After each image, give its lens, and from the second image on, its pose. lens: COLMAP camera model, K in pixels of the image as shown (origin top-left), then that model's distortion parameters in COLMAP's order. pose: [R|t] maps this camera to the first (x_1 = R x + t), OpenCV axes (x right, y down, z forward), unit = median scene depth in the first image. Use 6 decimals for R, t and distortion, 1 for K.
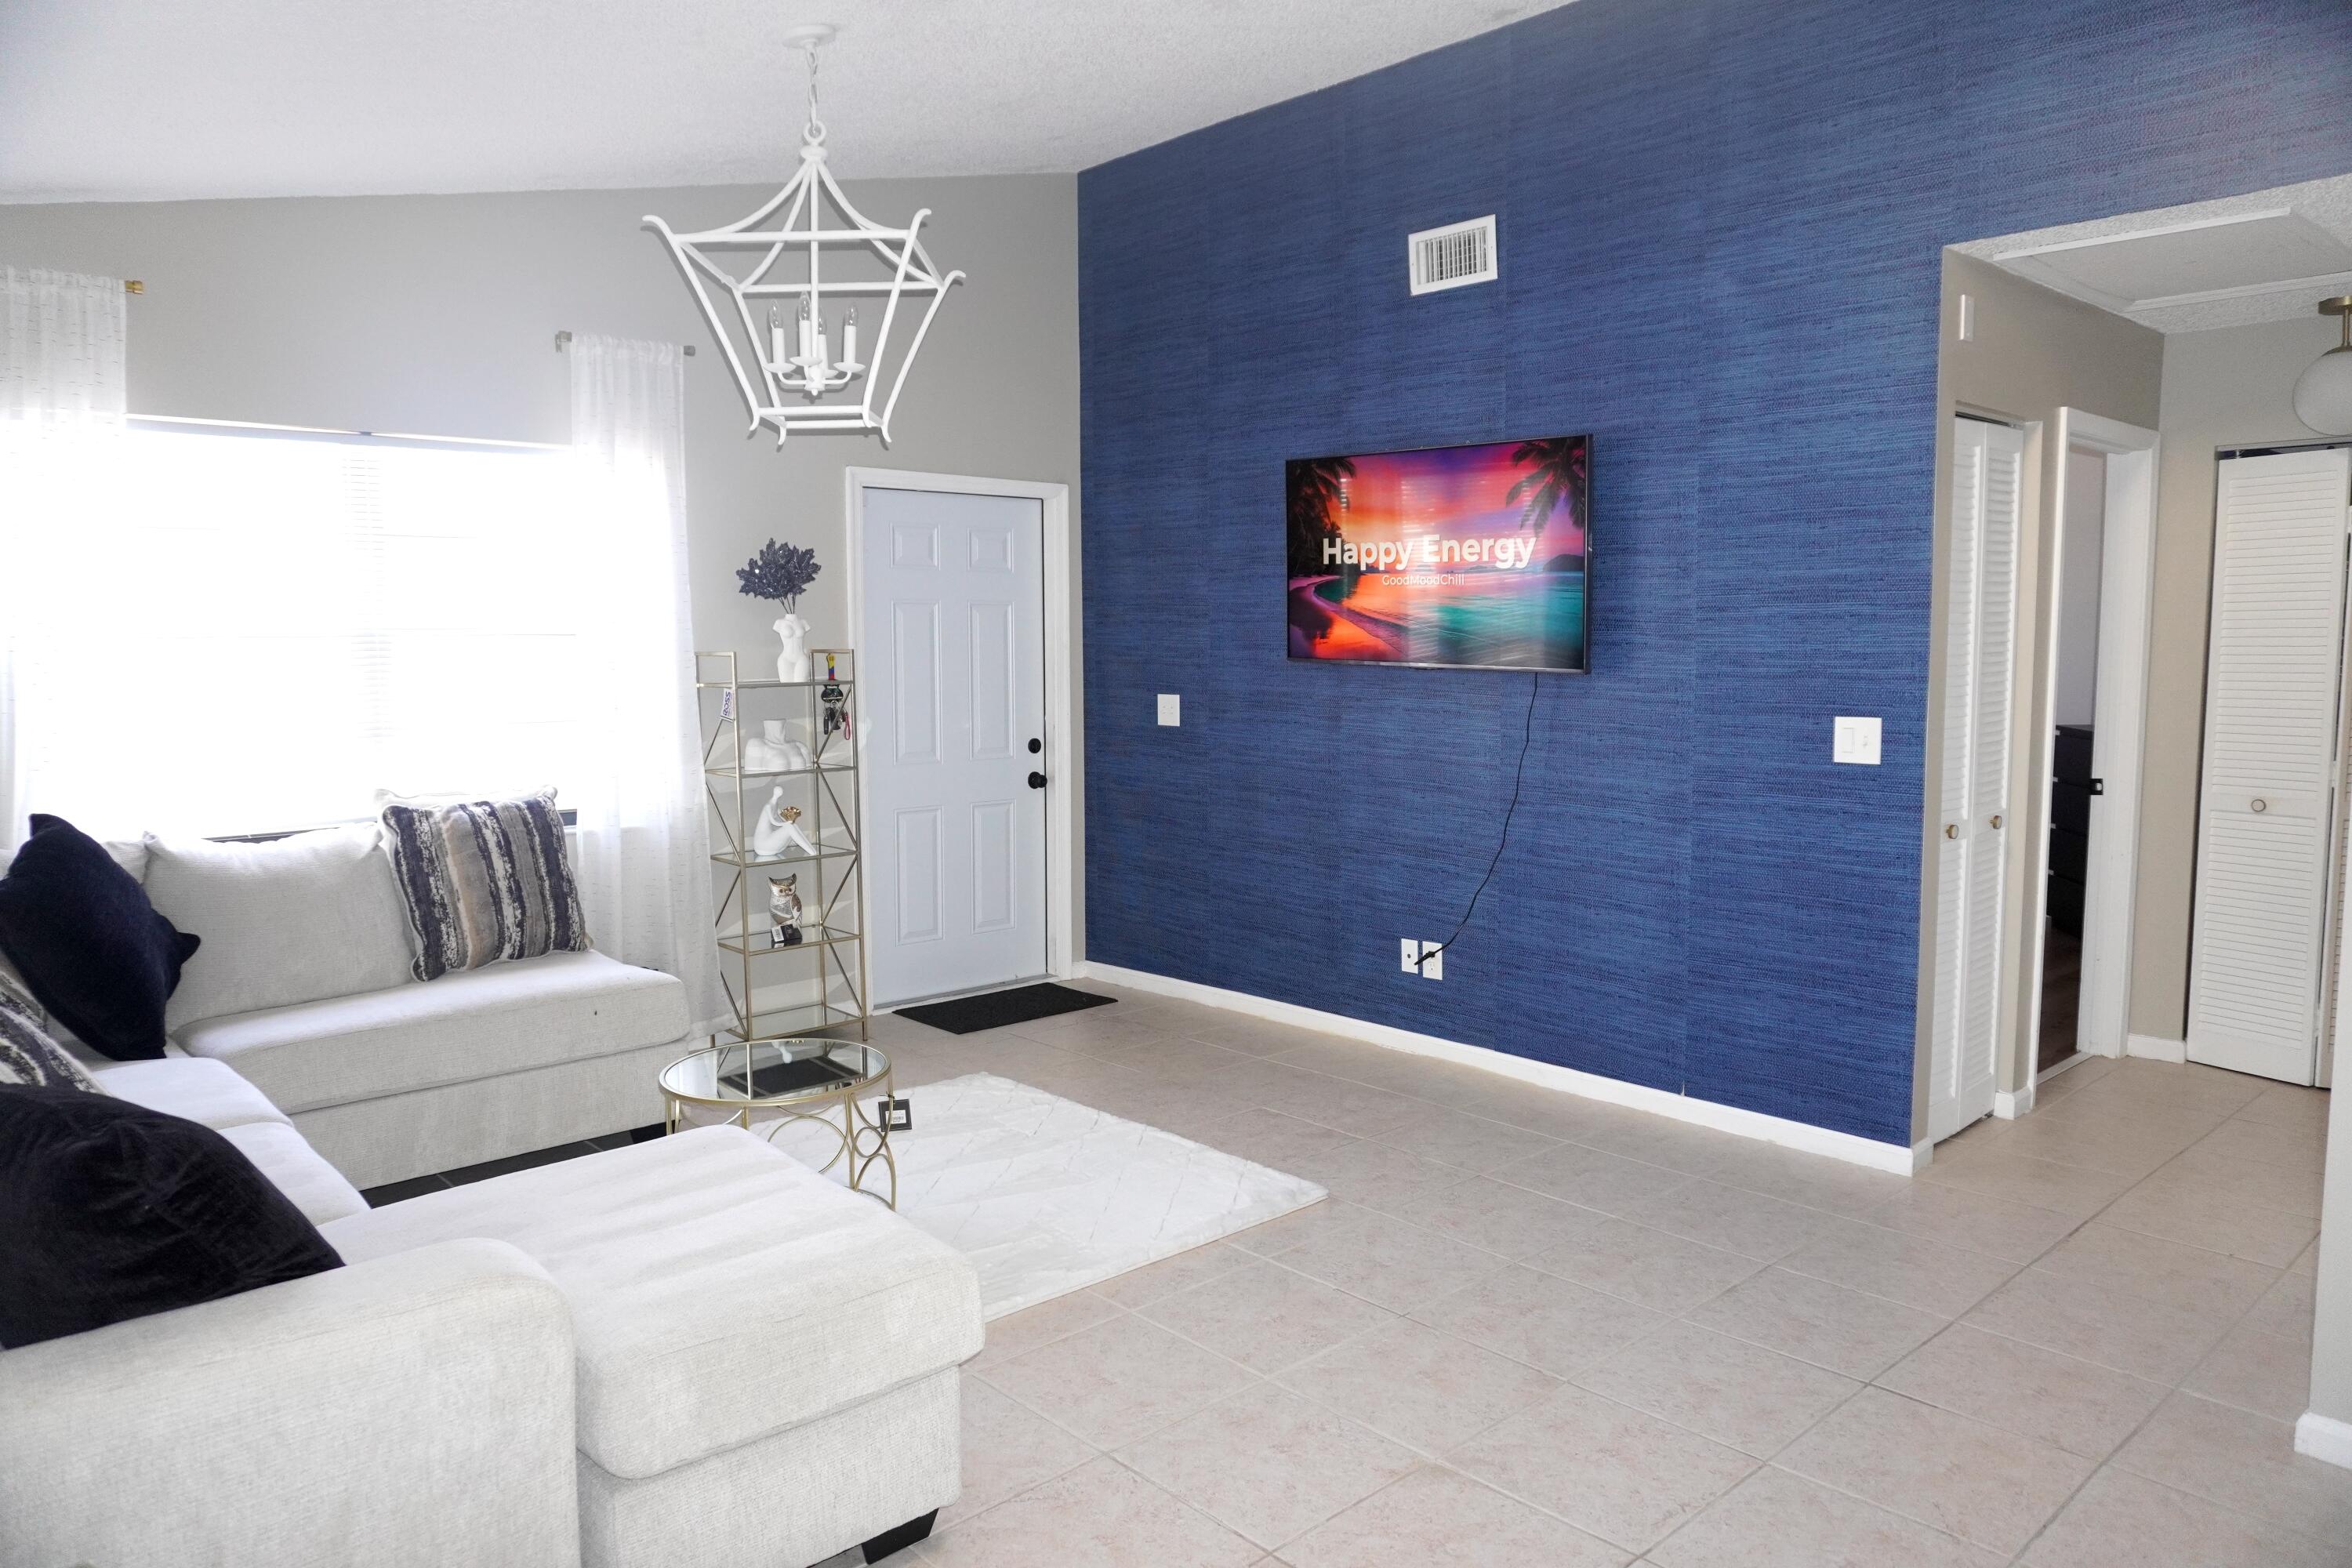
lens RADIAL K [[1569.3, 0, 1176.0], [0, 1569.3, 784.0], [0, 0, 1]] dist [-0.047740, 0.032844]
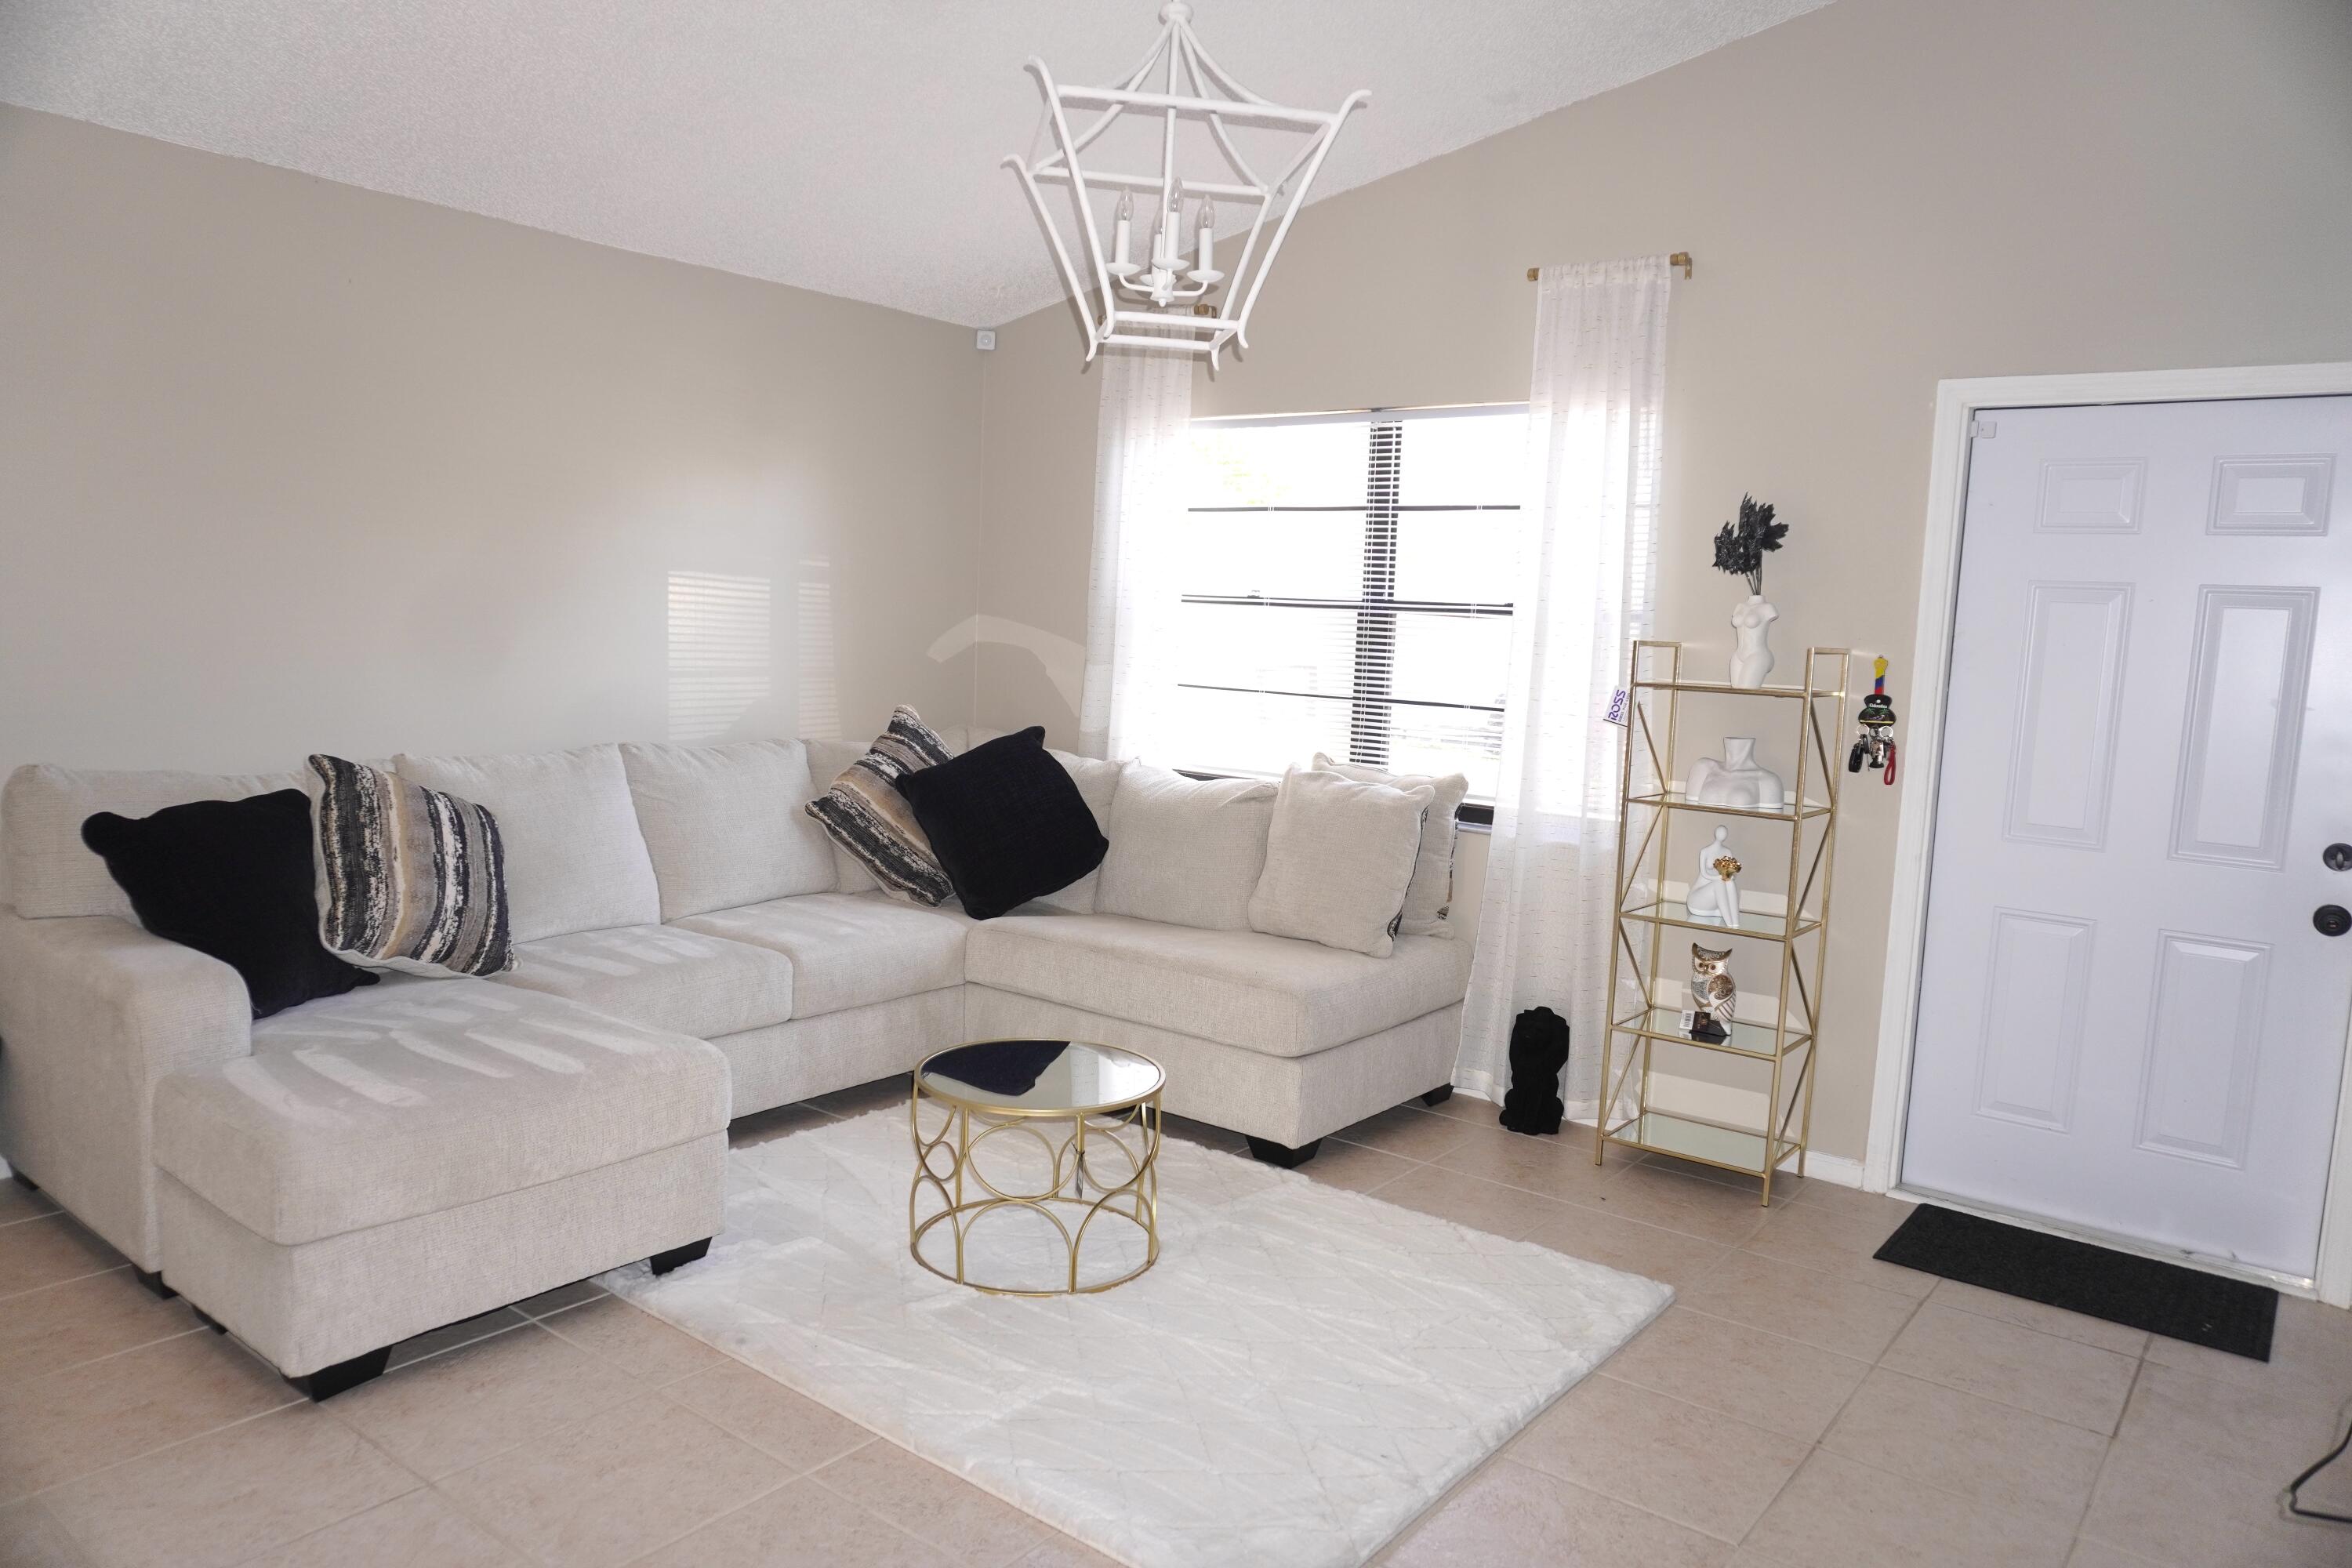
lens RADIAL K [[1487.2, 0, 1229.4], [0, 1487.2, 785.3], [0, 0, 1]] dist [-0.036296, 0.000316]
pose [[0.194857, 0.137051, -0.971209, 0.427529], [-0.126062, 0.985477, 0.113772, -0.077258], [0.972697, 0.100263, 0.209304, 0.700338]]
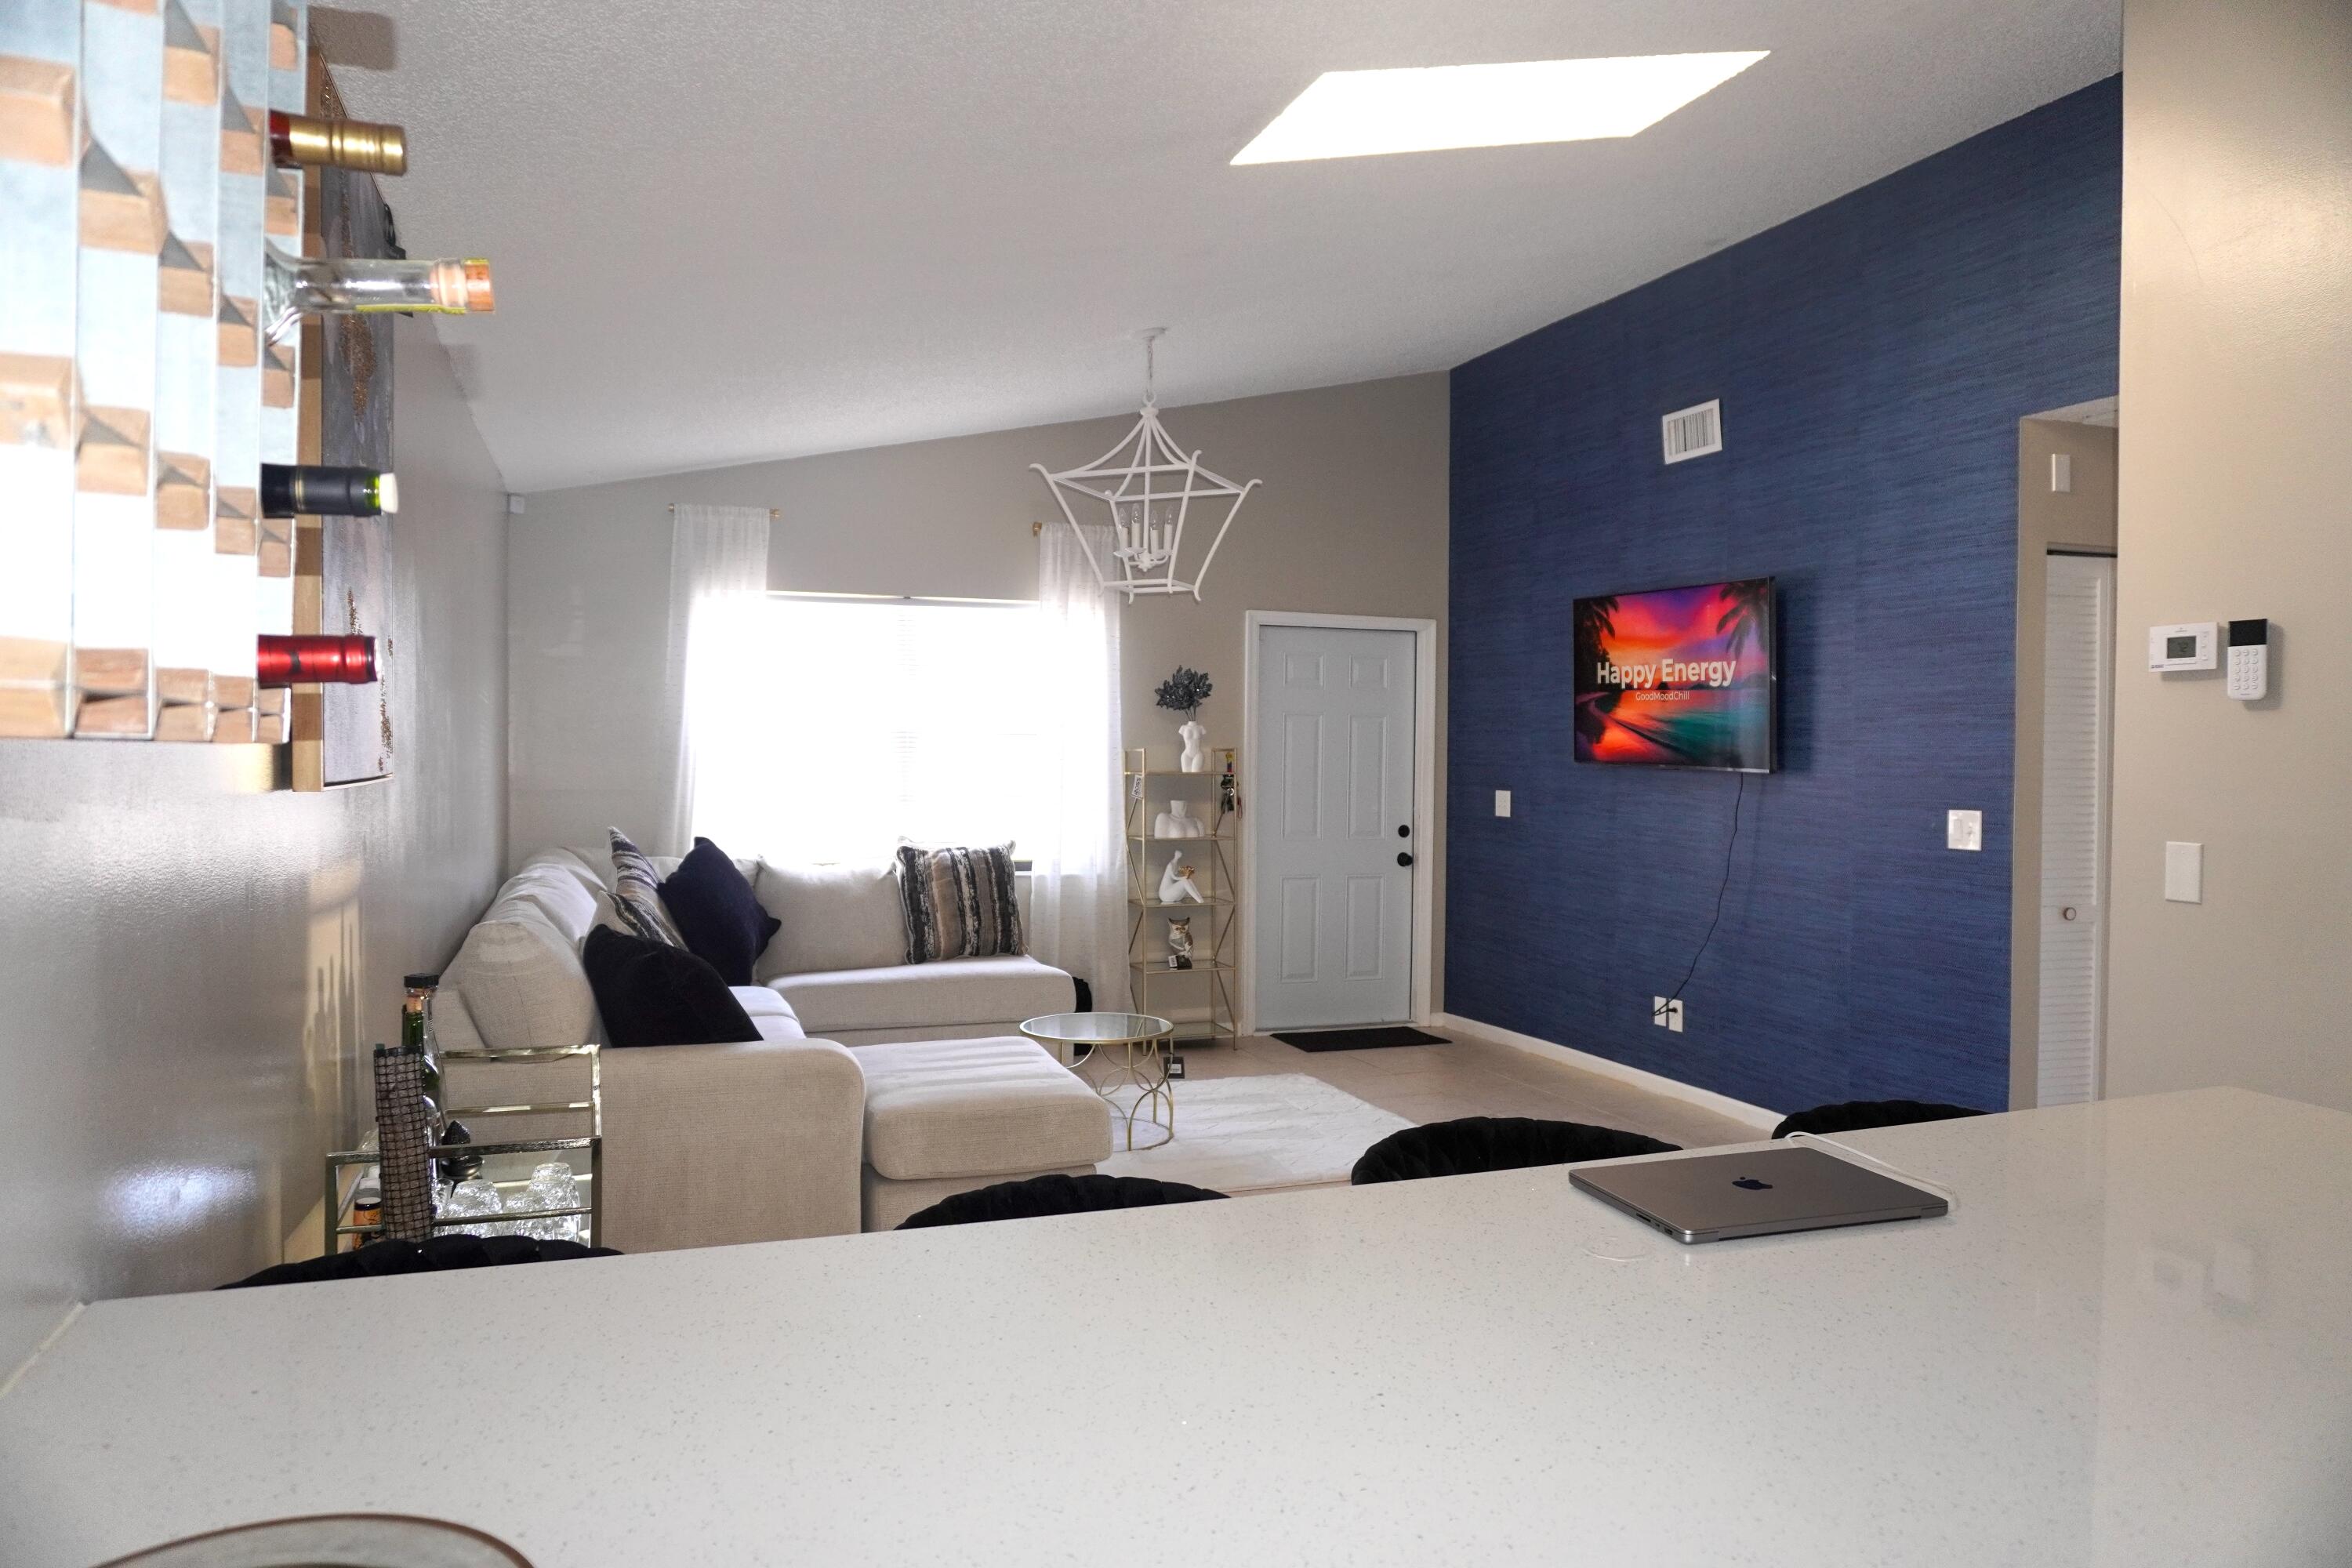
lens RADIAL K [[1569.3, 0, 1176.0], [0, 1569.3, 784.0], [0, 0, 1]] dist [-0.047740, 0.032844]
pose [[0.923216, 0.020446, -0.383737, 0.287320], [-0.049163, 0.996662, -0.065176, 0.036733], [0.381123, 0.079037, 0.921140, -0.265295]]
